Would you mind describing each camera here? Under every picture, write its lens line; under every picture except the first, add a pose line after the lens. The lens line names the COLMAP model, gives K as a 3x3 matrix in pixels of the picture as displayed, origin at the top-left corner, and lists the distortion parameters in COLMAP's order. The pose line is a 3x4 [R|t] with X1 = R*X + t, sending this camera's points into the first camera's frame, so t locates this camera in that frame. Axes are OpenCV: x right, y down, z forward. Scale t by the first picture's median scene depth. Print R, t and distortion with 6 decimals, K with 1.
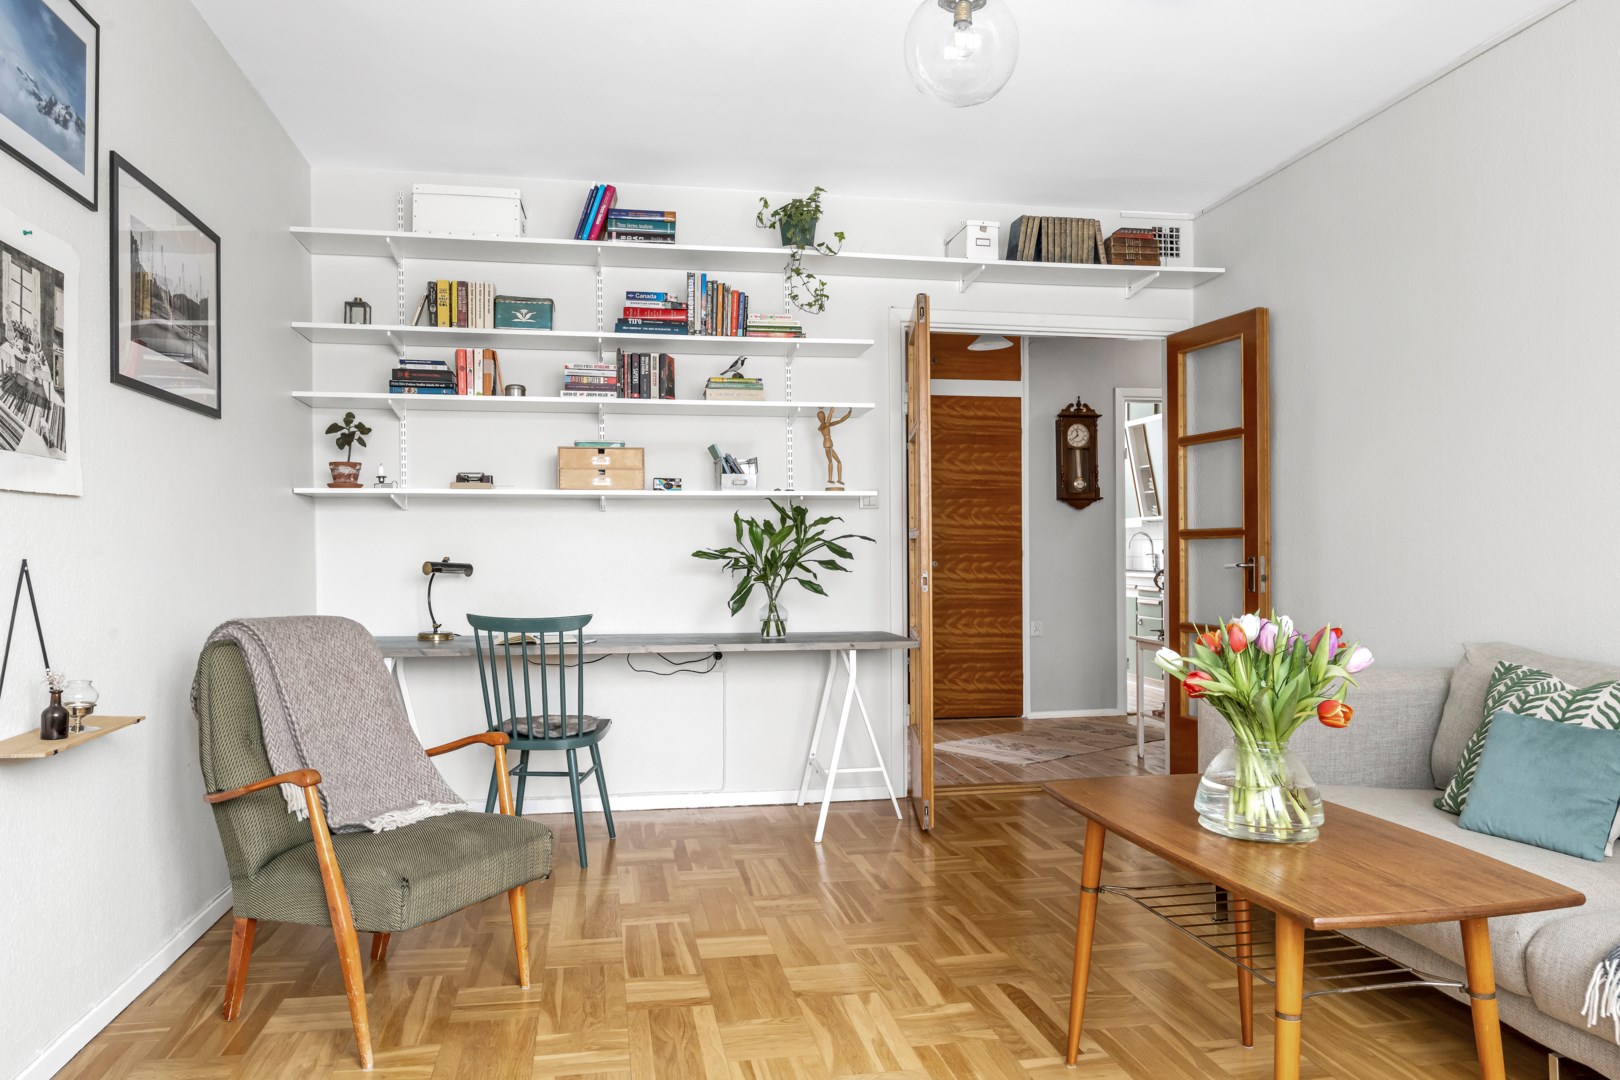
lens RADIAL K [[1148.7, 0, 805.3], [0, 1148.7, 542.5], [0, 0, 1]] dist [-0.003970, -0.004259]
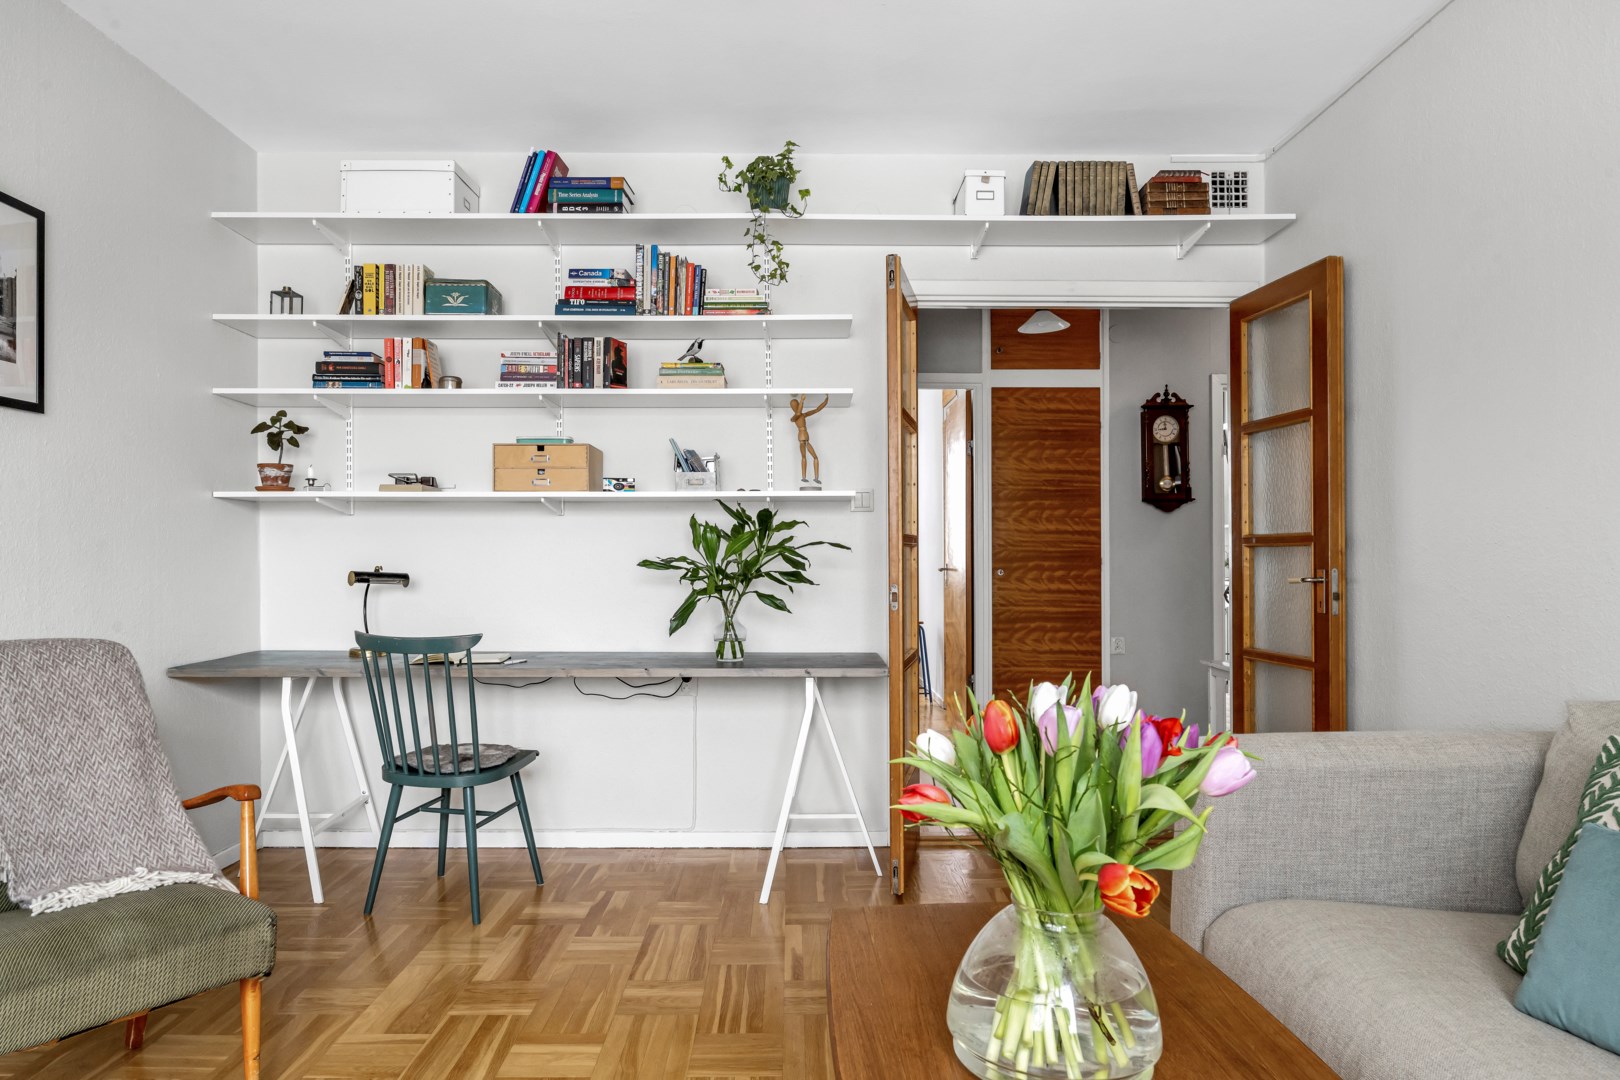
lens RADIAL K [[1074.9, 0, 813.8], [0, 1074.9, 543.2], [0, 0, 1]] dist [-0.006310, 0.003446]
pose [[0.985193, 0.000476, -0.171449, 0.174925], [-0.000995, 0.999995, -0.002941, -0.003284], [0.171447, 0.003068, 0.985189, 0.211510]]
